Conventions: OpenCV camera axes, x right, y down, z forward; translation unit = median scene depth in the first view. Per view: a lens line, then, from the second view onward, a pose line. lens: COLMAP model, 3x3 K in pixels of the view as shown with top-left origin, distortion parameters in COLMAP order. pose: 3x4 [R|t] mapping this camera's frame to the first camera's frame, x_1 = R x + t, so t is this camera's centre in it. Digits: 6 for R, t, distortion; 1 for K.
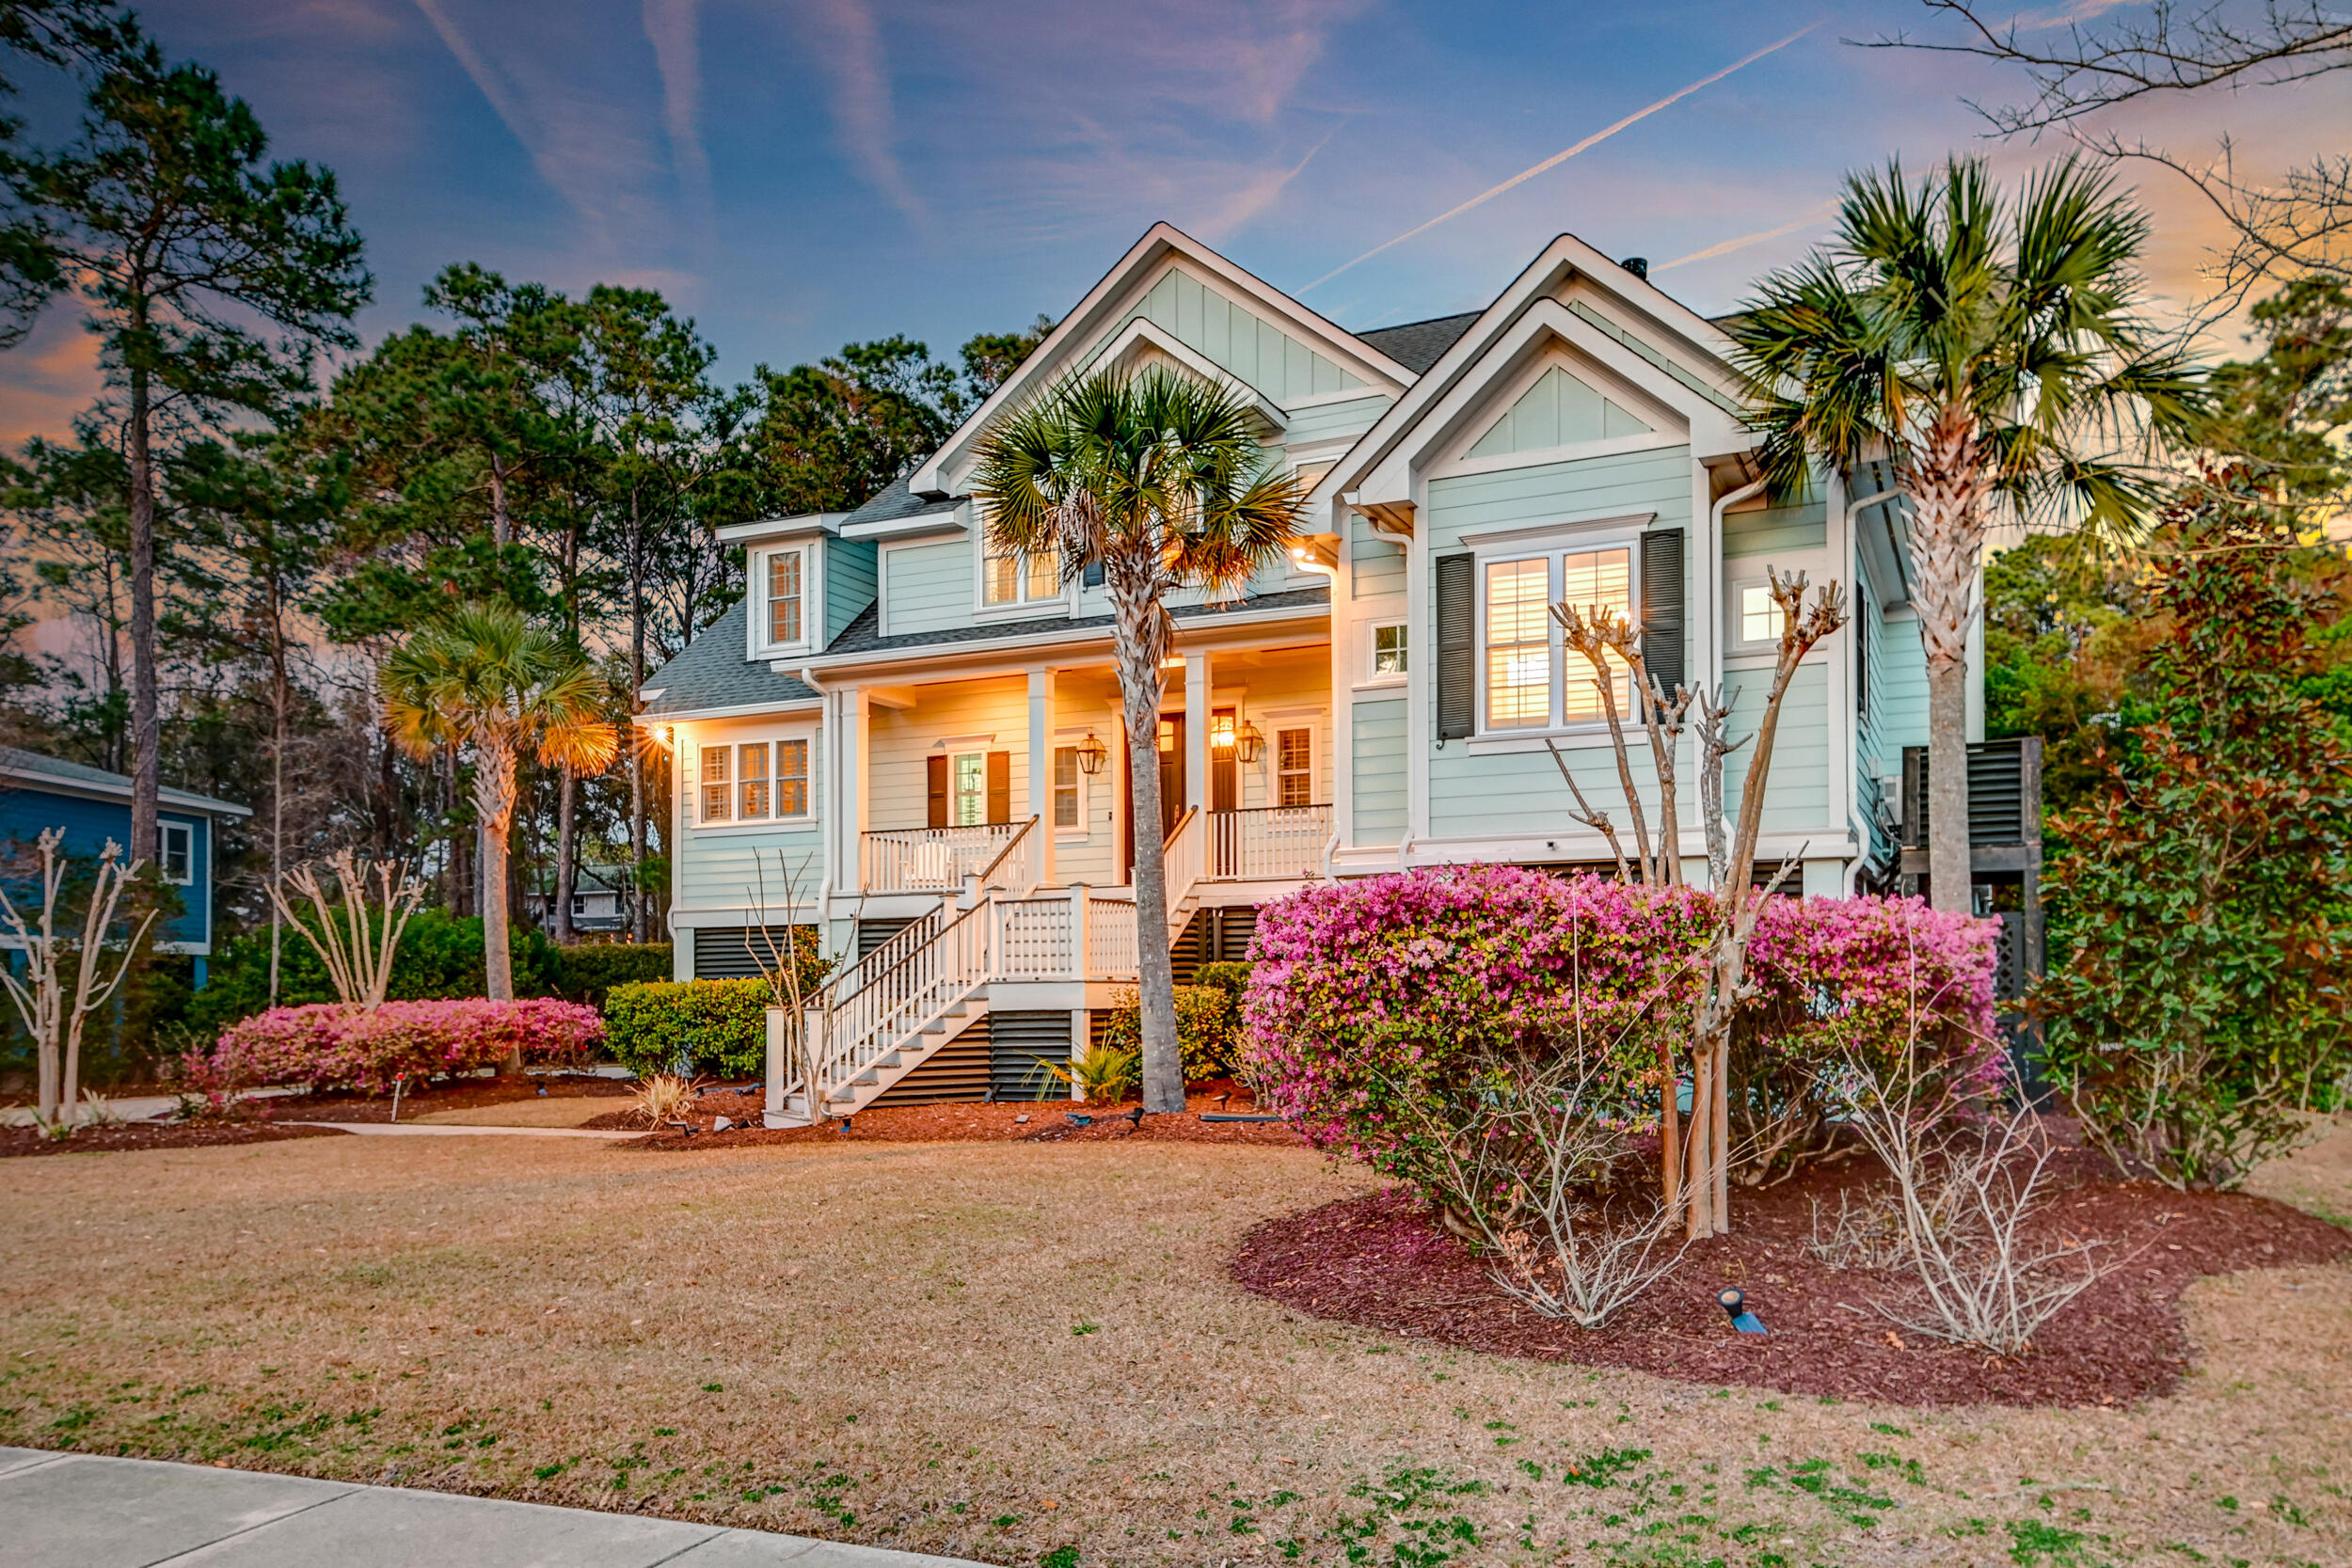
lens RADIAL K [[1742.9, 0, 1205.6], [0, 1742.9, 866.8], [0, 0, 1]] dist [0.048576, 0.001841]
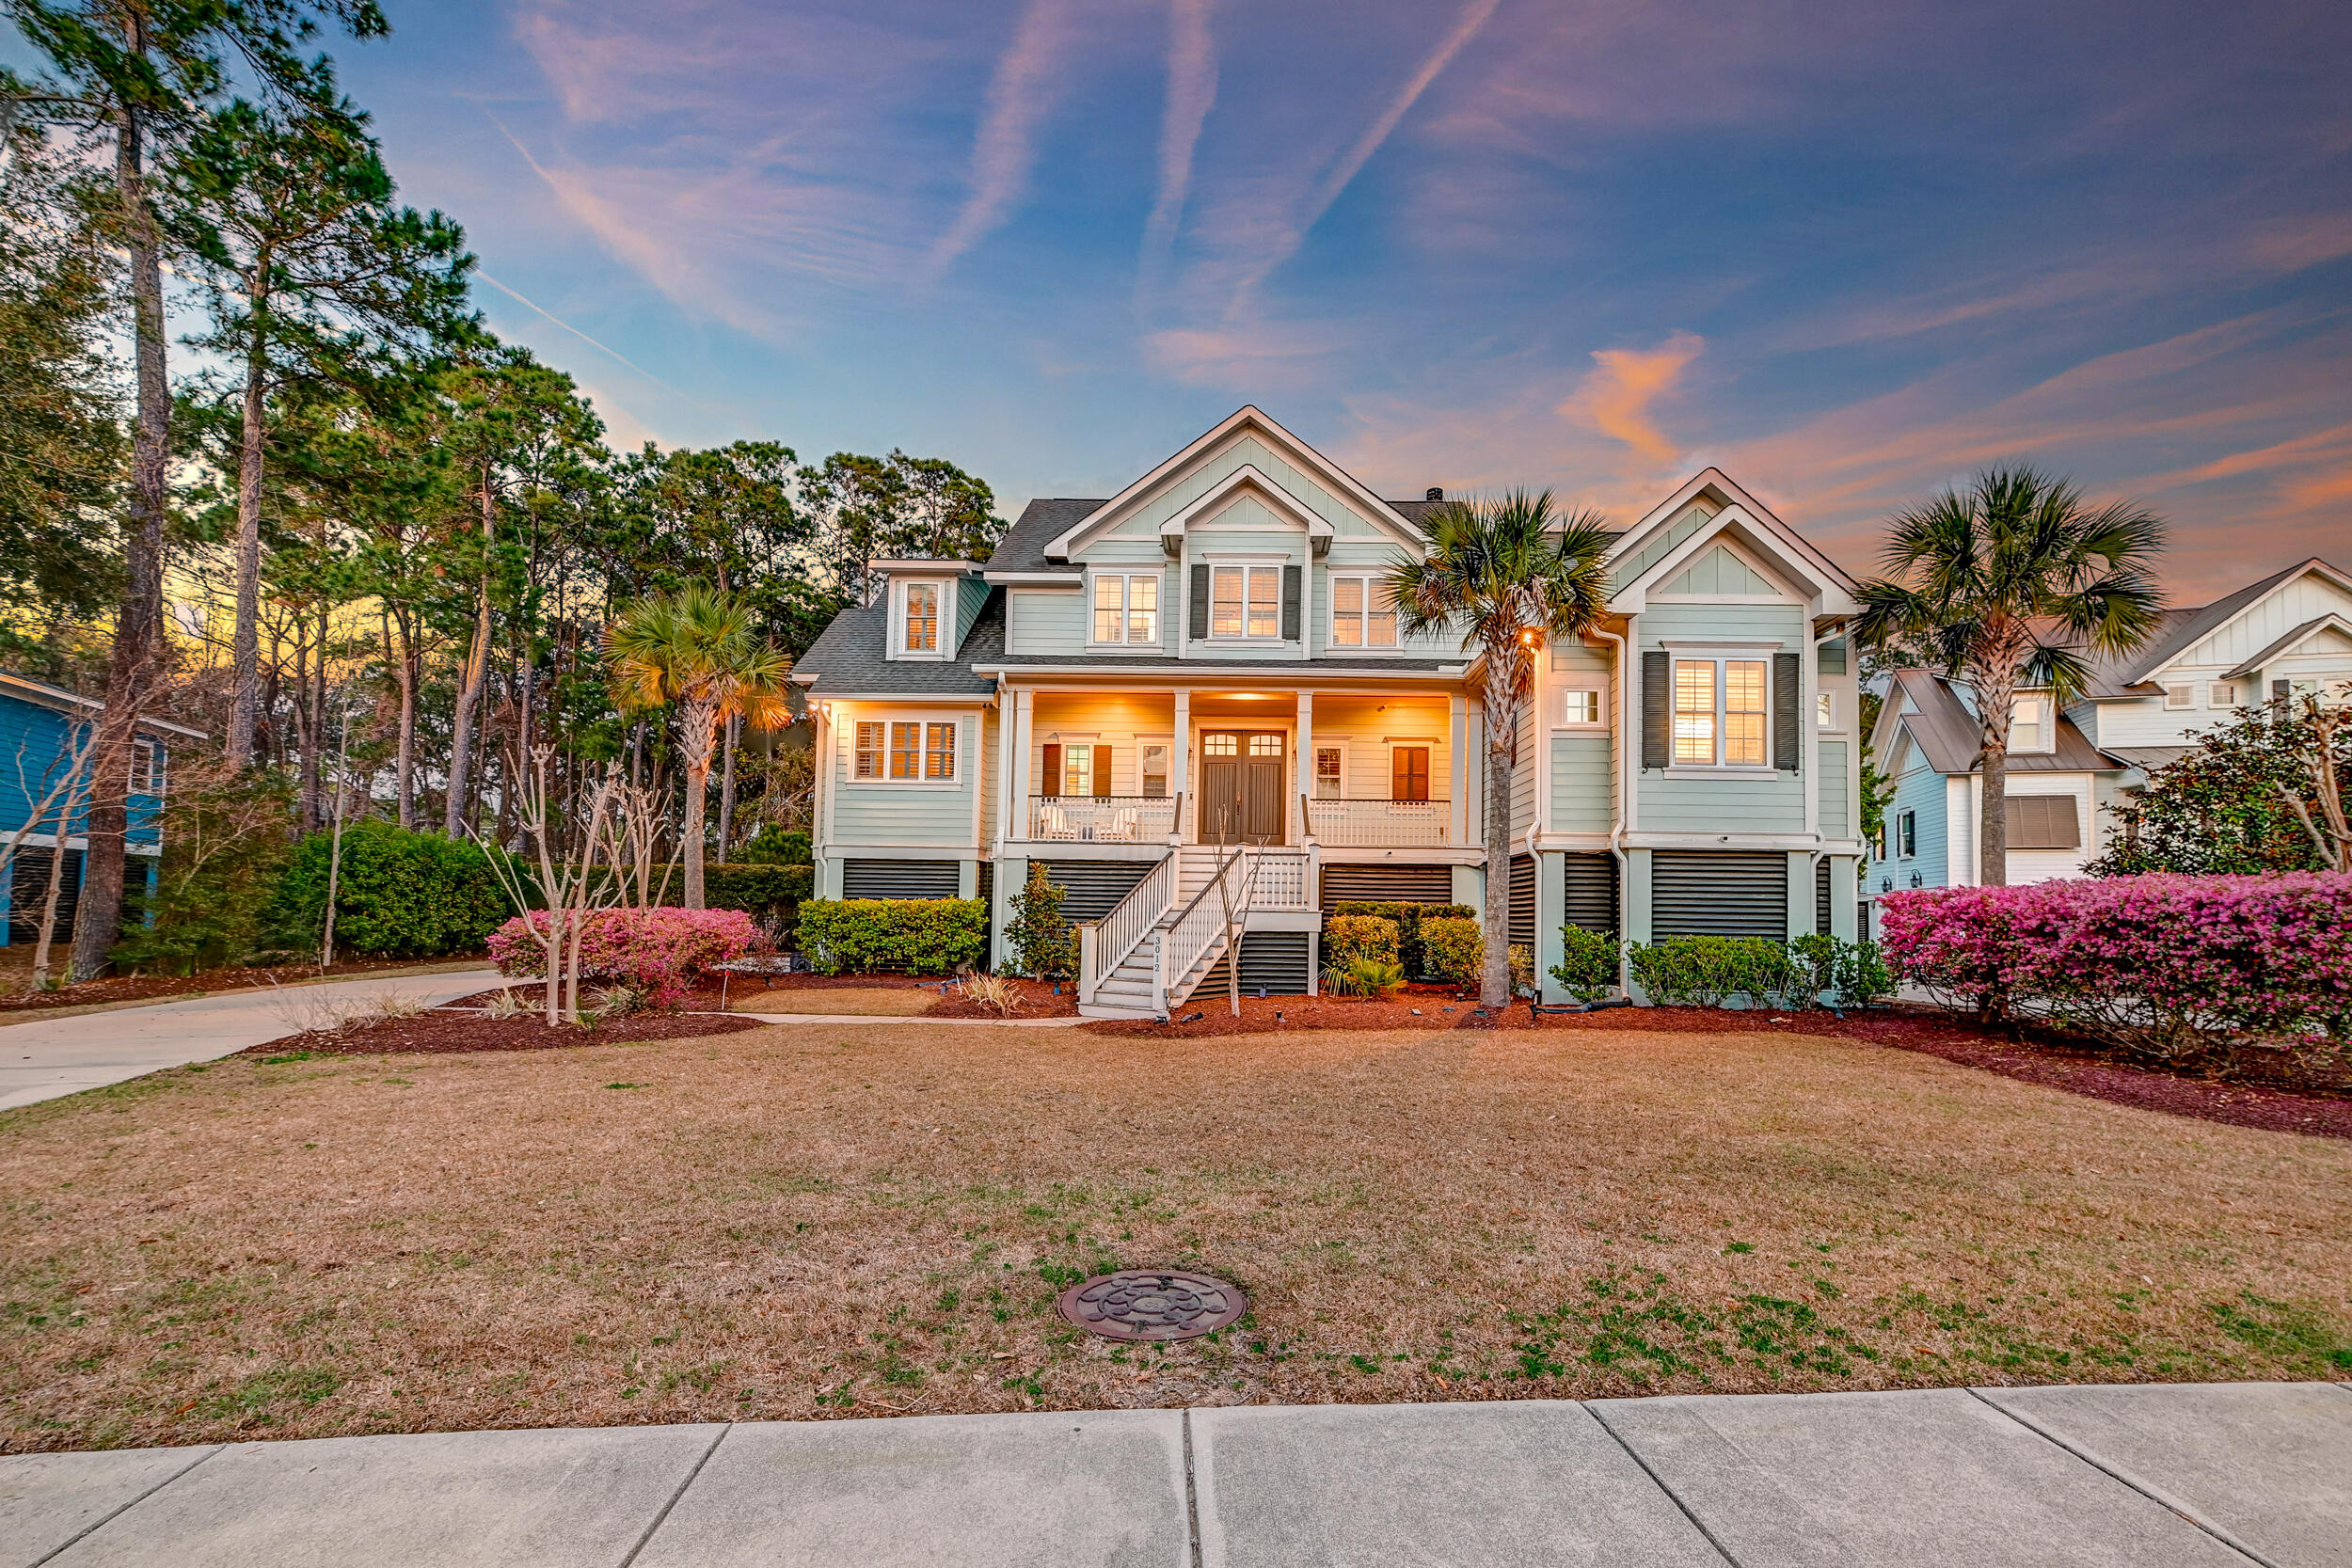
lens RADIAL K [[1023.6, 0, 1203.0], [0, 1023.6, 852.4], [0, 0, 1]] dist [-0.001891, -0.000179]
pose [[0.913571, 0.046557, 0.404005, -0.583976], [-0.053558, 0.998546, 0.006041, 0.018691], [-0.403137, -0.027157, 0.914737, 0.304174]]
